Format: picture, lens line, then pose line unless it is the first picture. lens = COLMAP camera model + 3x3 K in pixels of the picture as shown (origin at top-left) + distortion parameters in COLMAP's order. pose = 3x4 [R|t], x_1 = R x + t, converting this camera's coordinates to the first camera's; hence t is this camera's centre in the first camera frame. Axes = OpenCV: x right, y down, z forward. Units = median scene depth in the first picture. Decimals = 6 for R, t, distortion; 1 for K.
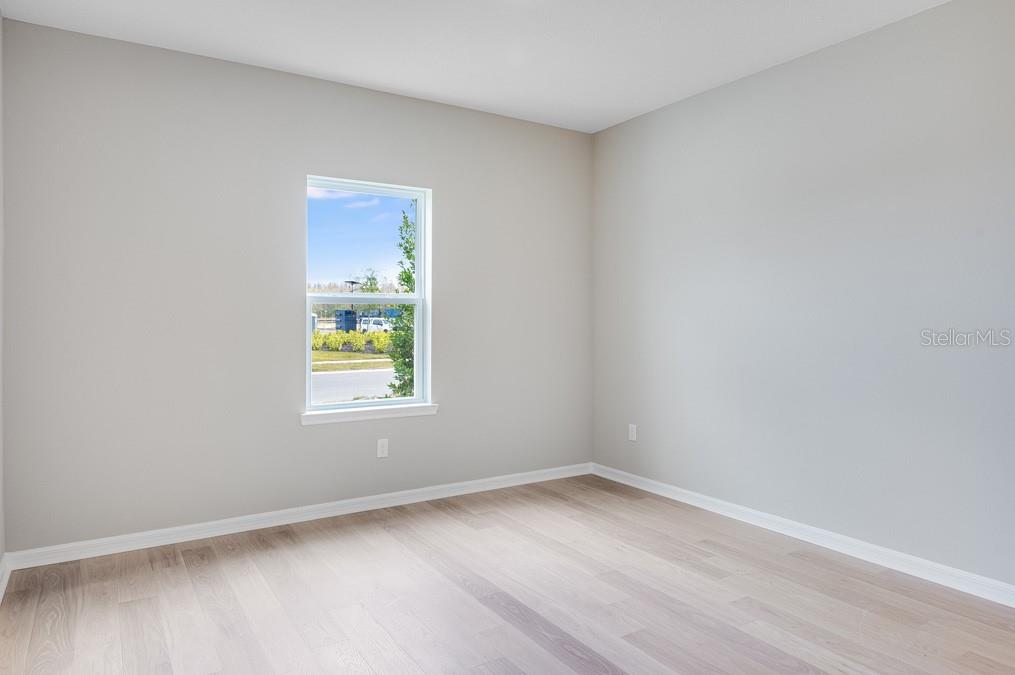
lens RADIAL K [[696.8, 0, 517.0], [0, 696.8, 331.3], [0, 0, 1]] dist [-0.018388, 0.012702]
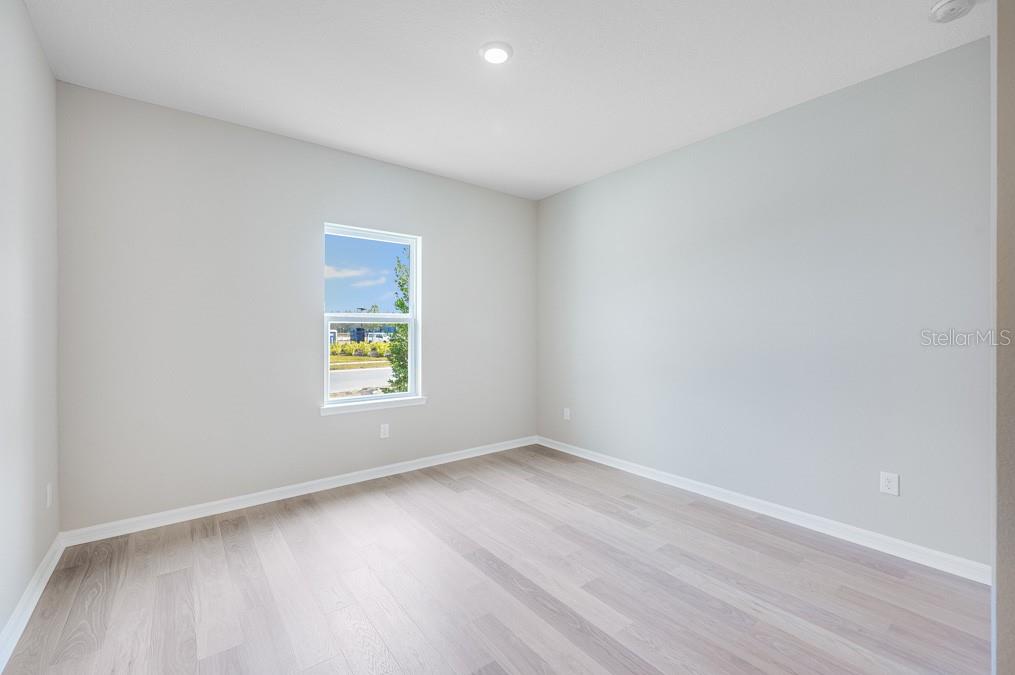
lens RADIAL K [[422.5, 0, 497.9], [0, 422.5, 337.7], [0, 0, 1]] dist [0.003002, -0.001726]
pose [[0.996858, -0.004744, 0.079070, -0.048040], [0.005309, 0.999962, -0.006926, -0.003143], [-0.079034, 0.007324, 0.996845, 0.211357]]
